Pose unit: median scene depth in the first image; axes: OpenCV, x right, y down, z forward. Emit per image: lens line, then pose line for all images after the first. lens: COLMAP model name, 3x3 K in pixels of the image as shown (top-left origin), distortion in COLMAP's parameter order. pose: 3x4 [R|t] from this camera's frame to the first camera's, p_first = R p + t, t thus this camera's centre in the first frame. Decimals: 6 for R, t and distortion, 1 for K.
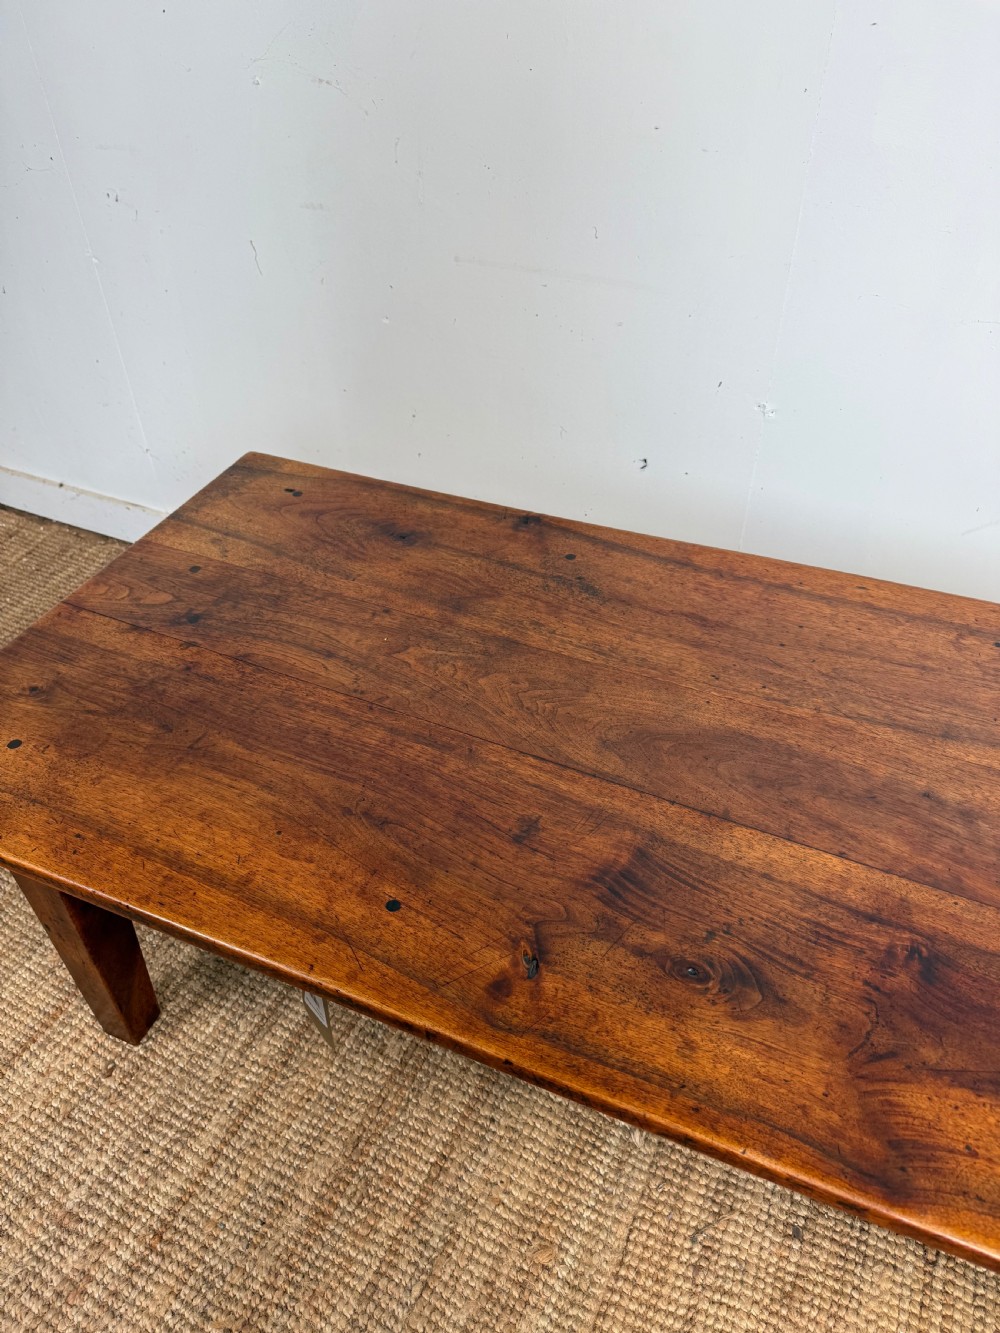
lens RADIAL K [[948.4, 0, 500.0], [0, 948.4, 666.5], [0, 0, 1]] dist [0.126492, -0.214872]
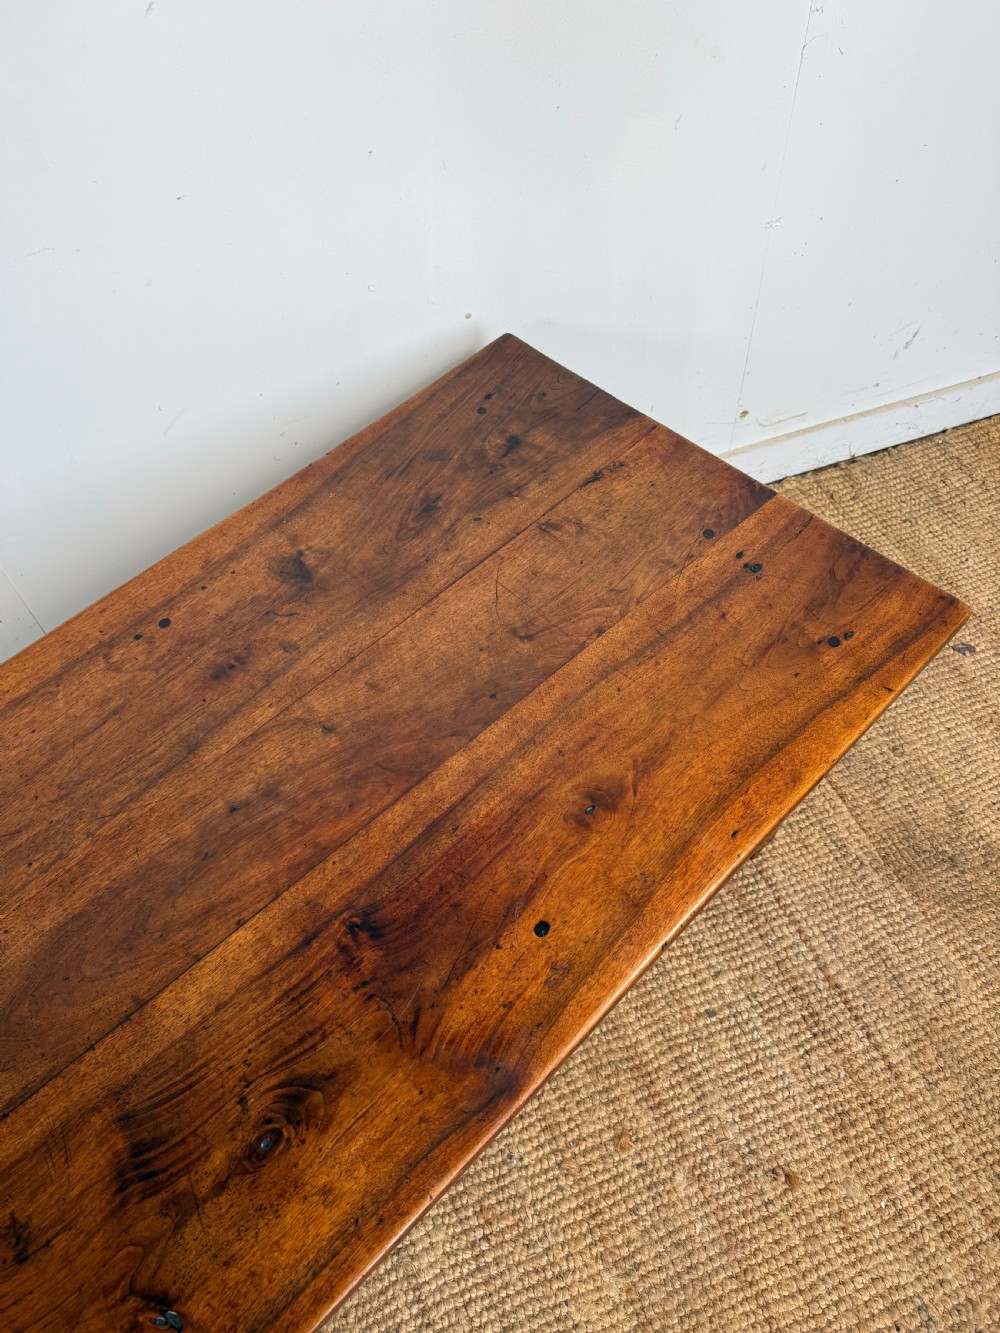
lens RADIAL K [[948.4, 0, 500.0], [0, 948.4, 666.5], [0, 0, 1]] dist [0.126492, -0.214872]
pose [[0.377219, -0.752886, 0.539322, 0.088955], [0.635359, 0.634071, 0.440765, -0.200437], [-0.673814, 0.176398, 0.717536, 0.023184]]
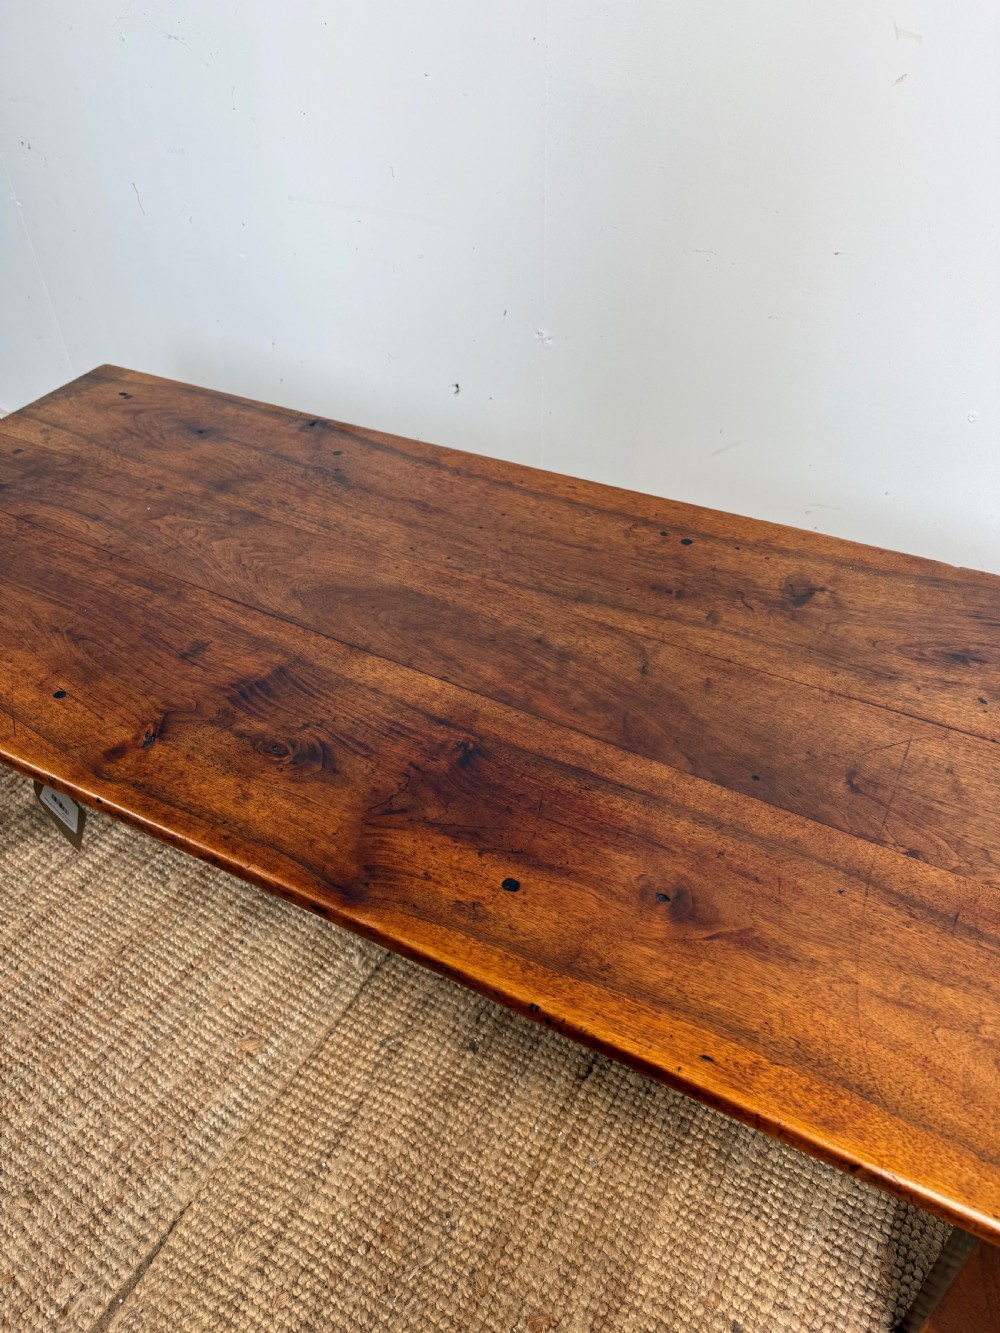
lens RADIAL K [[948.4, 0, 500.0], [0, 948.4, 666.5], [0, 0, 1]] dist [0.126492, -0.214872]
pose [[0.995935, 0.054354, -0.071829, 0.400926], [-0.054307, 0.998521, 0.002609, 0.137362], [0.071865, 0.001302, 0.997414, -0.133358]]
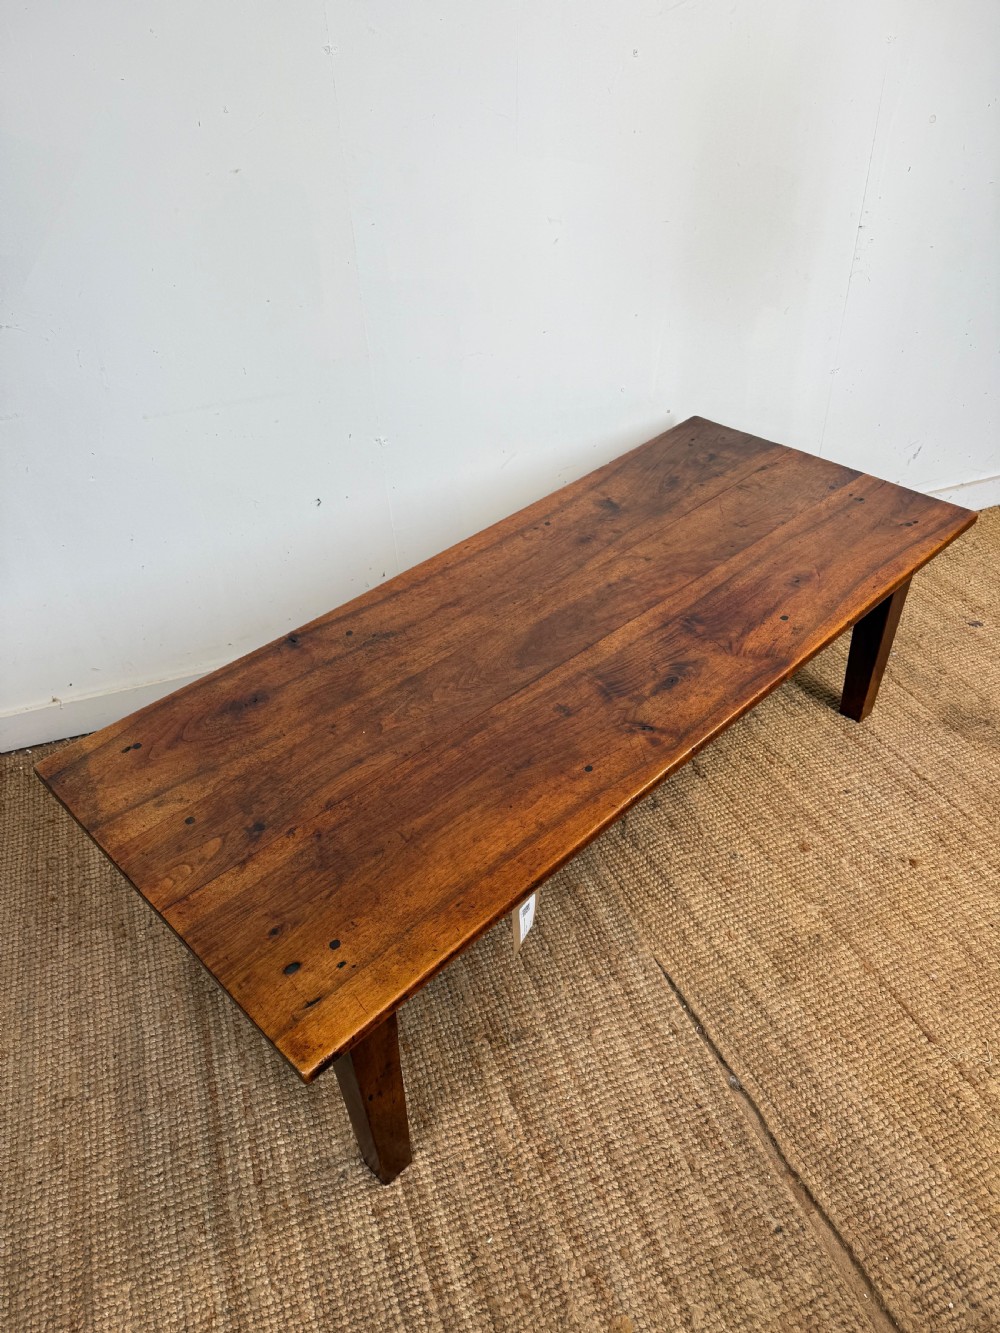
lens RADIAL K [[938.7, 0, 503.2], [0, 938.7, 679.1], [0, 0, 1]] dist [0.111688, -0.109701]
pose [[0.375437, -0.575740, 0.726341, -1.008057], [0.630621, 0.732986, 0.255047, -0.310913], [-0.679238, 0.362292, 0.638263, -0.042060]]
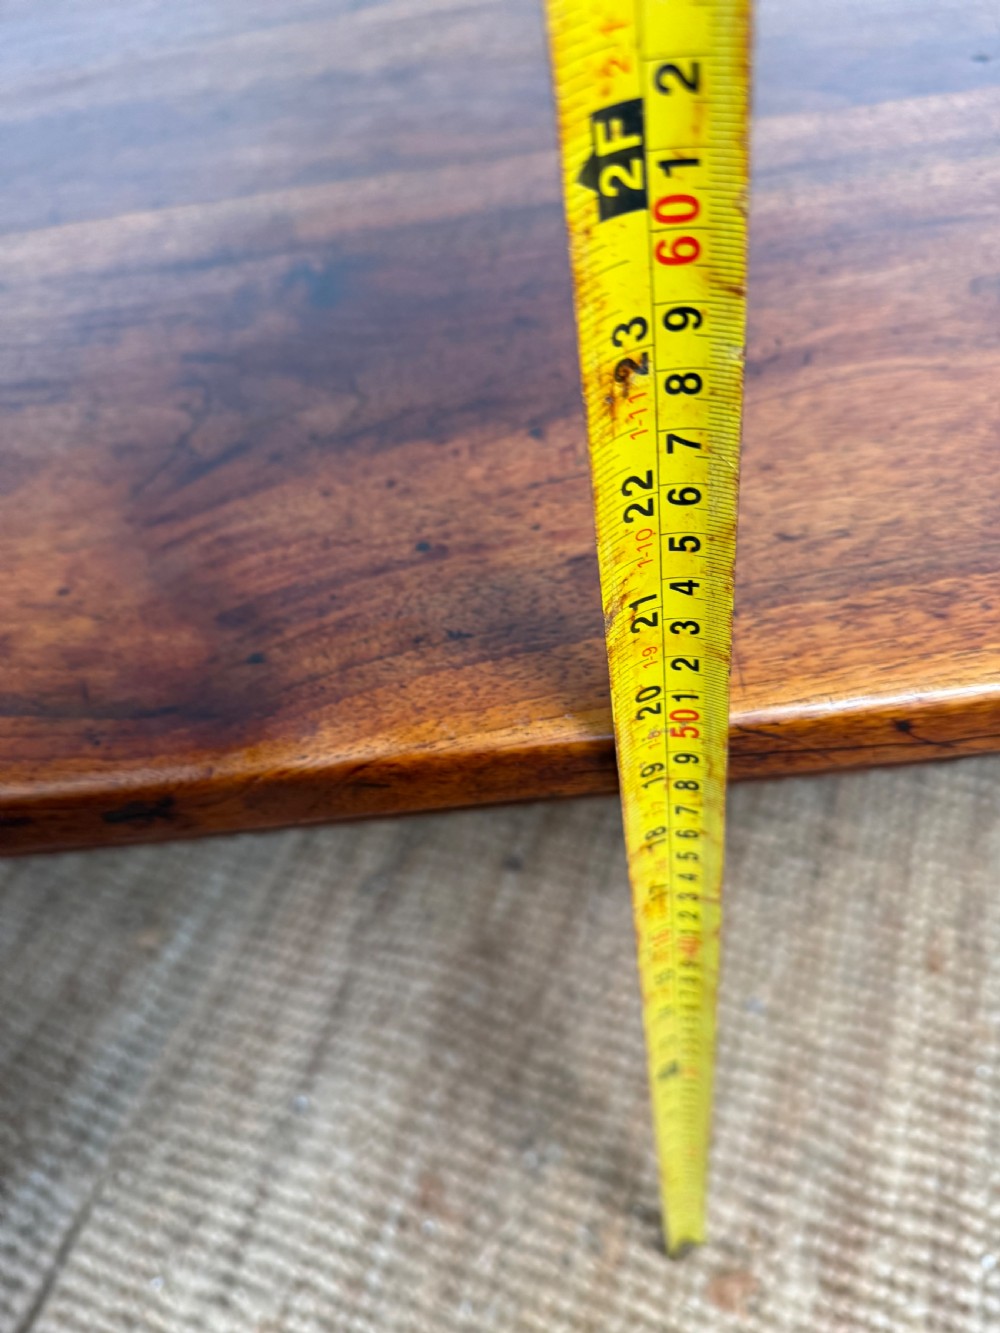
lens RADIAL K [[1000.3, 0, 500.0], [0, 1000.3, 666.5], [0, 0, 1]] dist [-0.000800, -0.070405]
pose [[0.901871, -0.394568, 0.175914, 0.262052], [0.366514, 0.914393, 0.171910, 0.298373], [-0.228684, -0.090566, 0.969279, 0.378246]]
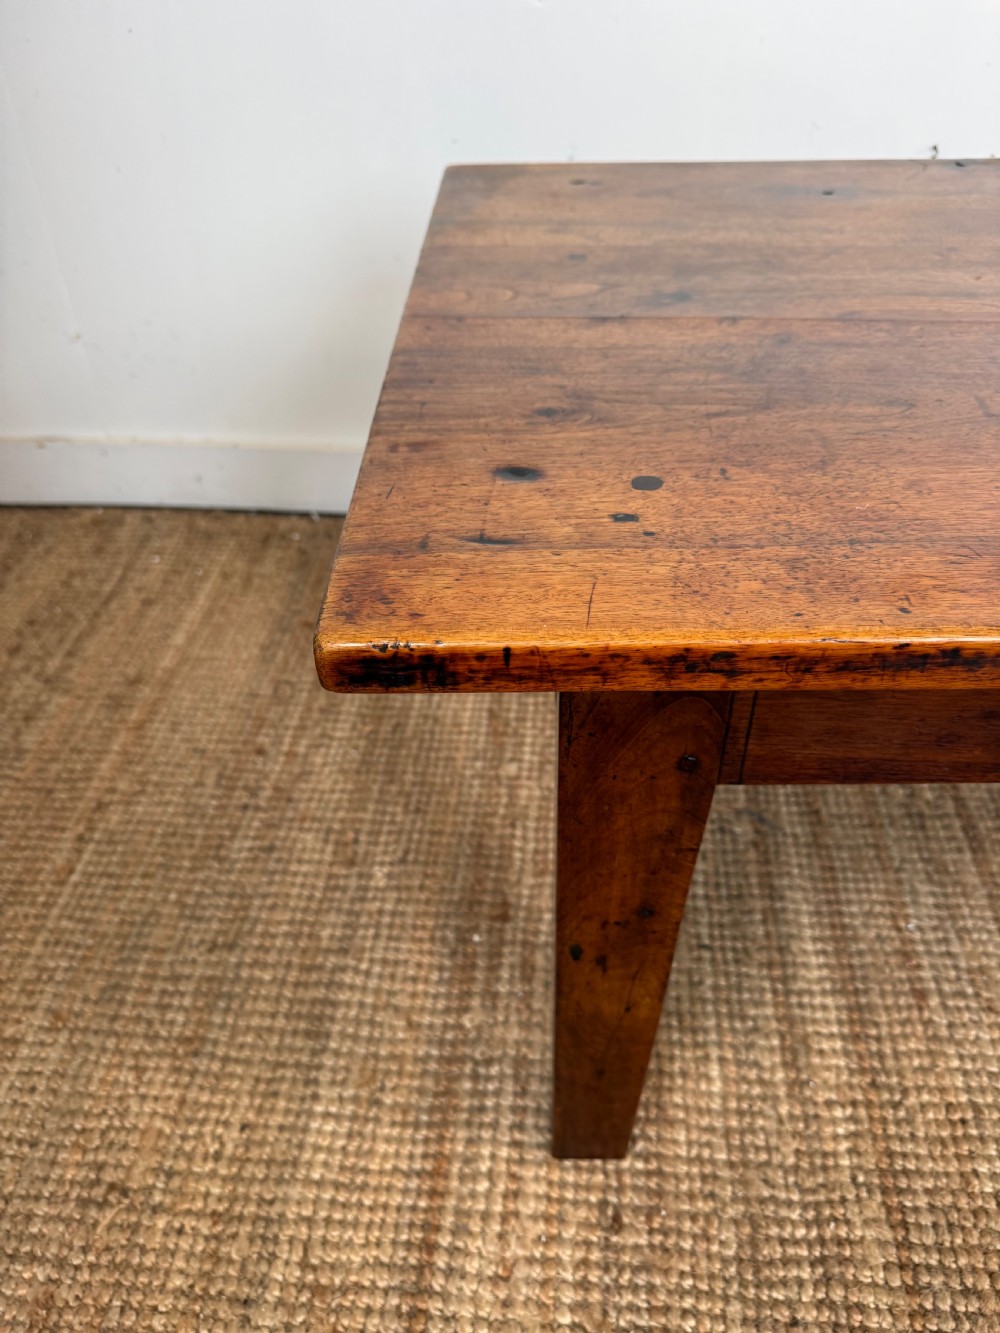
lens RADIAL K [[983.2, 0, 517.2], [0, 983.2, 659.6], [0, 0, 1]] dist [-0.021327, 0.007886]
pose [[0.921665, -0.231045, 0.311692, -0.643492], [0.247950, 0.968654, -0.015154, 0.134448], [-0.298420, 0.091251, 0.950062, 0.556888]]
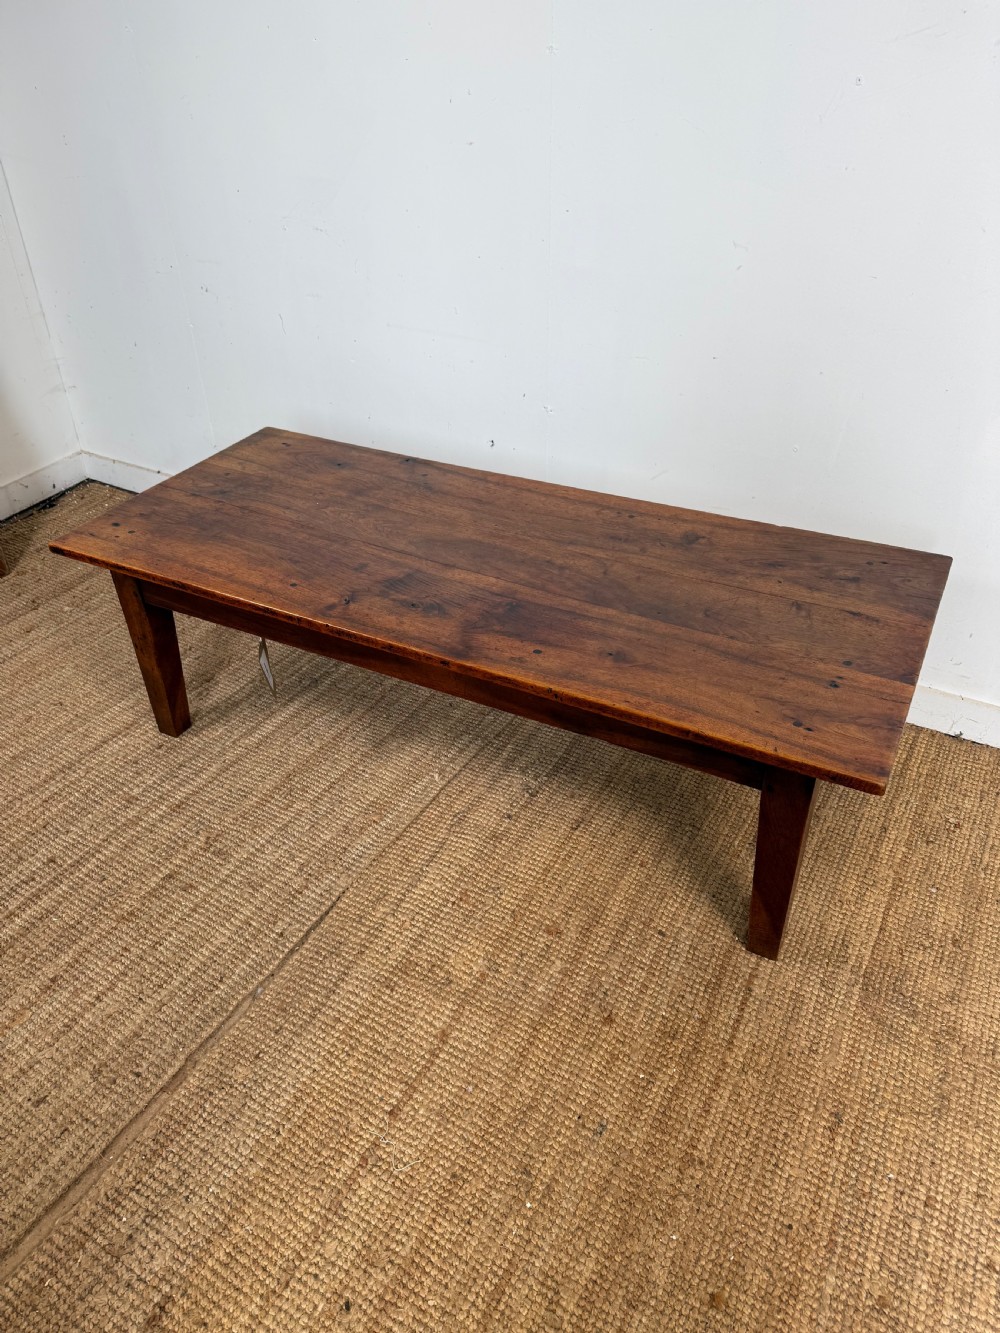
lens RADIAL K [[943.6, 0, 505.3], [0, 943.6, 665.4], [0, 0, 1]] dist [0.222657, -0.472767]
pose [[0.996673, 0.045992, -0.067281, 0.417249], [-0.052729, 0.993381, -0.102045, 0.488752], [0.062143, 0.105253, 0.992502, -0.906245]]
